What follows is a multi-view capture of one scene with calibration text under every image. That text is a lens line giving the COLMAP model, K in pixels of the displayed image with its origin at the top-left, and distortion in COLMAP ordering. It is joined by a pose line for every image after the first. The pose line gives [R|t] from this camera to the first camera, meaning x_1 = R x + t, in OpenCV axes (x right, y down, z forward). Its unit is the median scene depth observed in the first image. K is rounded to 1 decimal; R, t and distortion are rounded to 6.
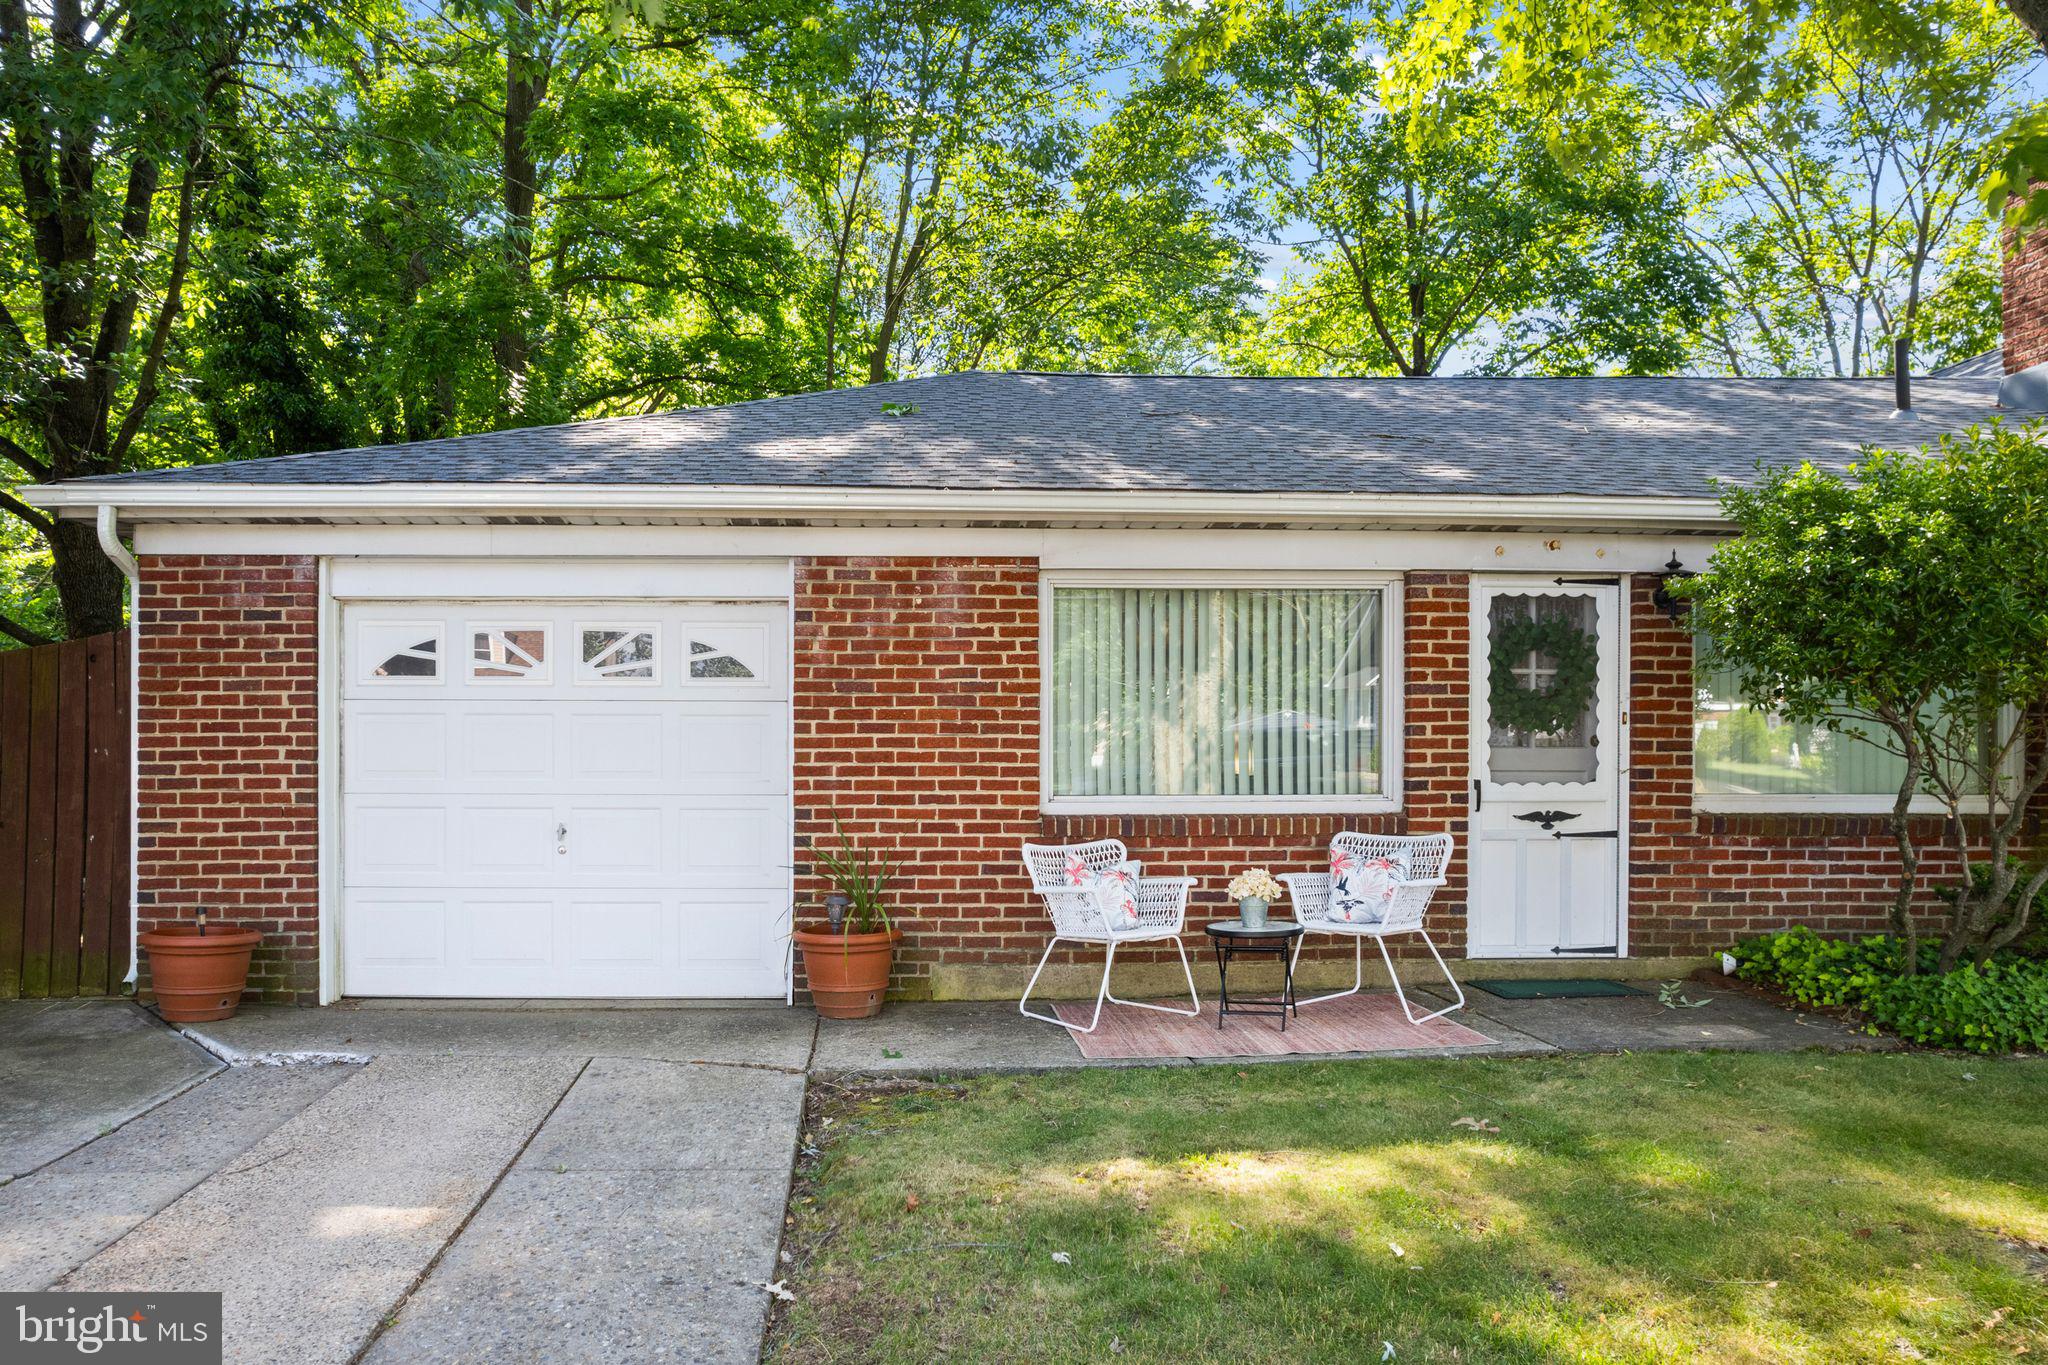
lens RADIAL K [[1331.5, 0, 922.2], [0, 1331.5, 767.6], [0, 0, 1]] dist [-0.032909, 0.010068]
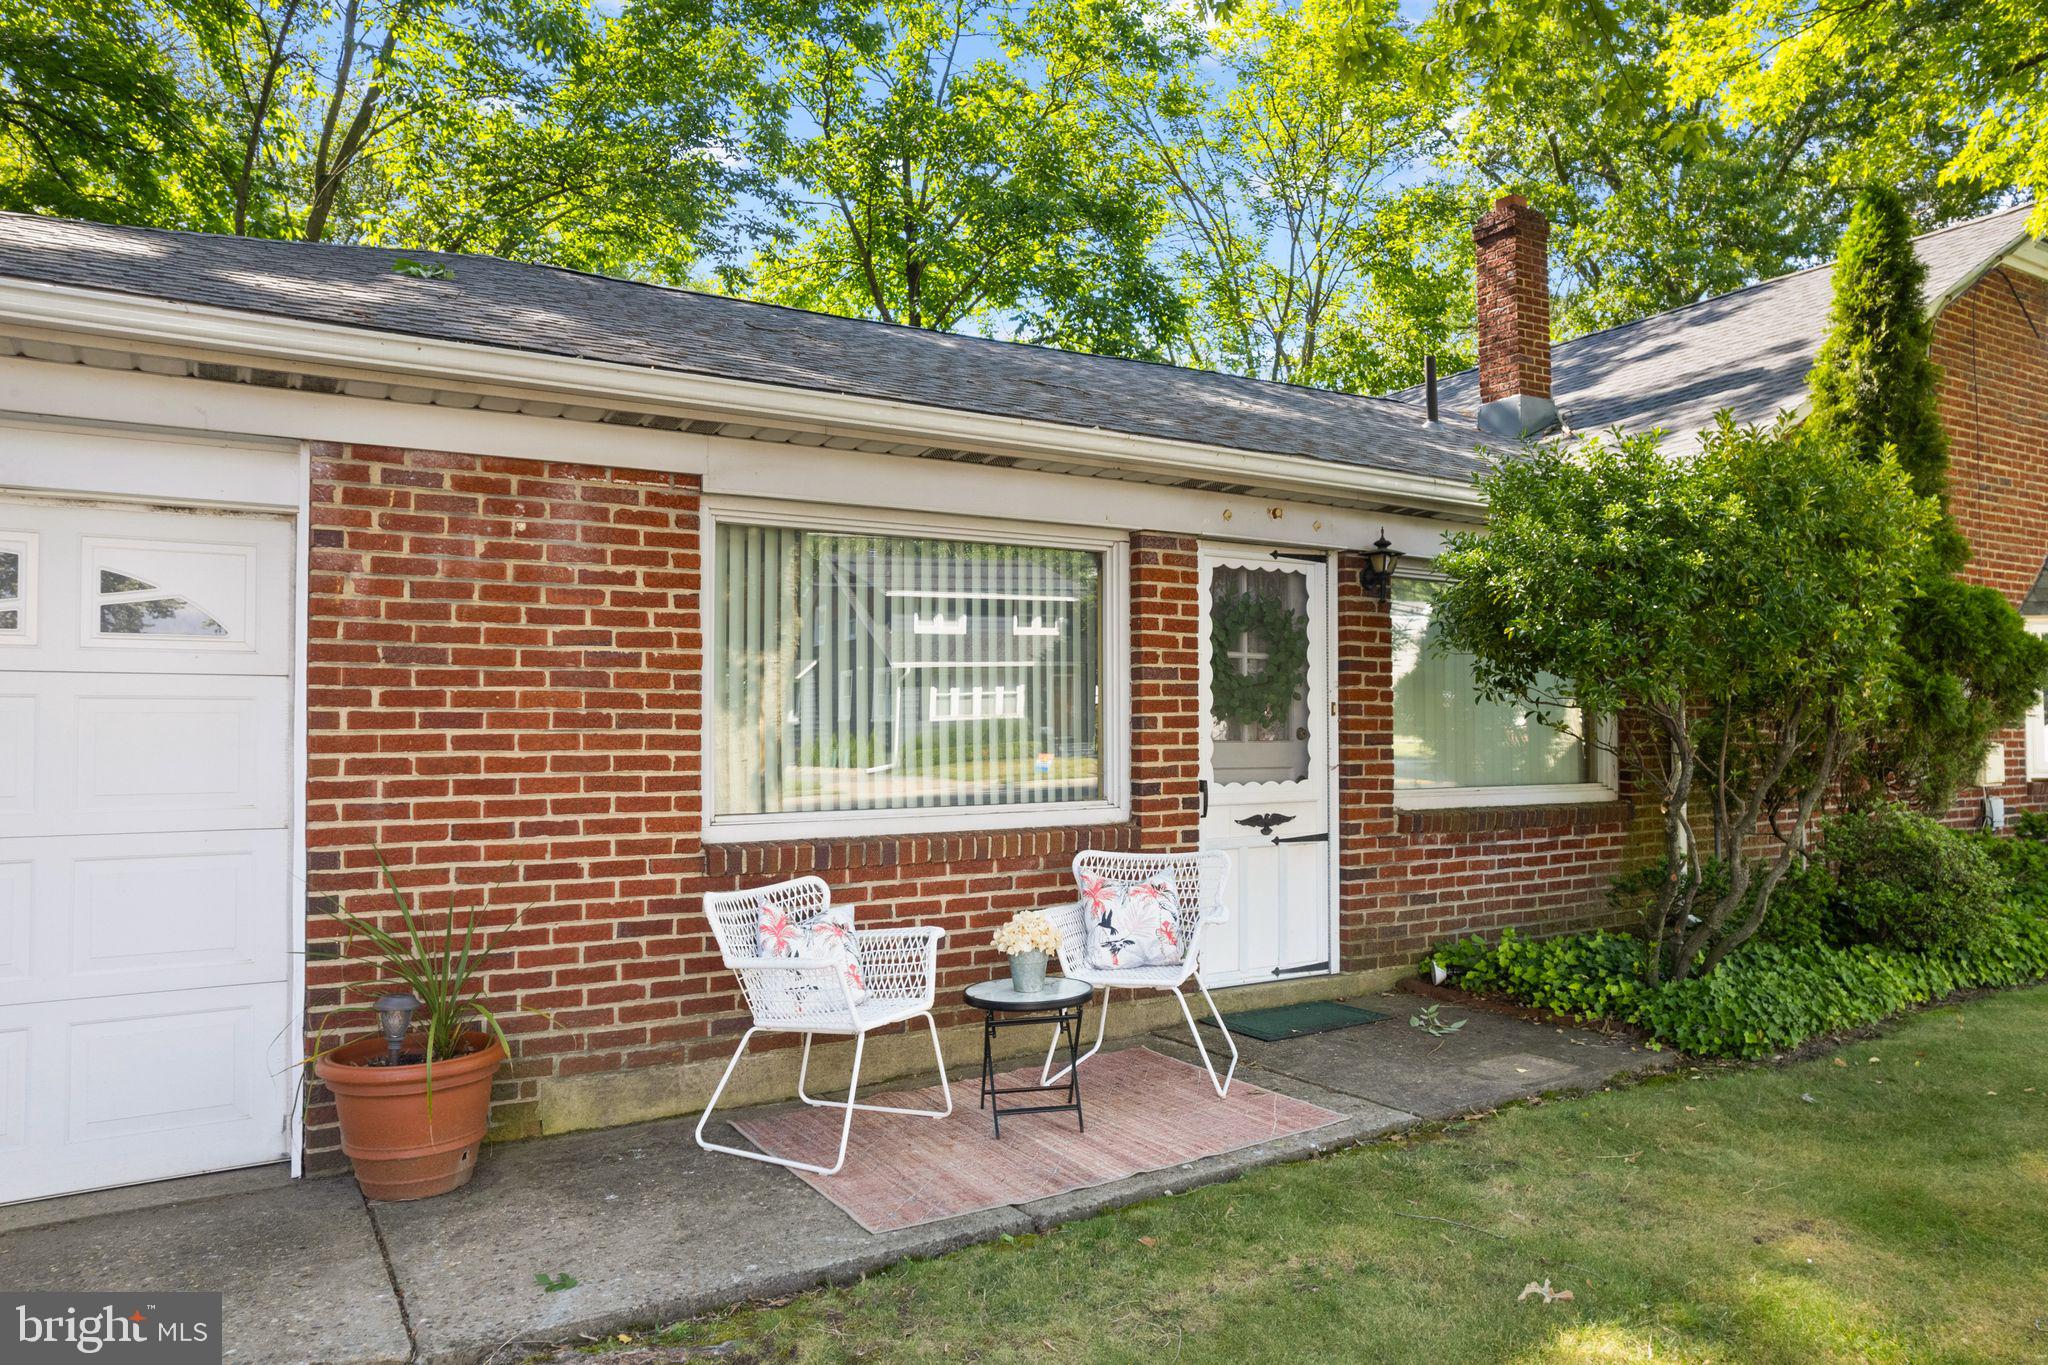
lens RADIAL K [[1344.3, 0, 1033.6], [0, 1344.3, 702.1], [0, 0, 1]] dist [-0.040765, 0.007999]
pose [[0.875495, 0.006954, 0.483177, -0.099056], [0.010286, 0.999402, -0.033022, -0.014194], [-0.483118, 0.033880, 0.874900, 0.305080]]
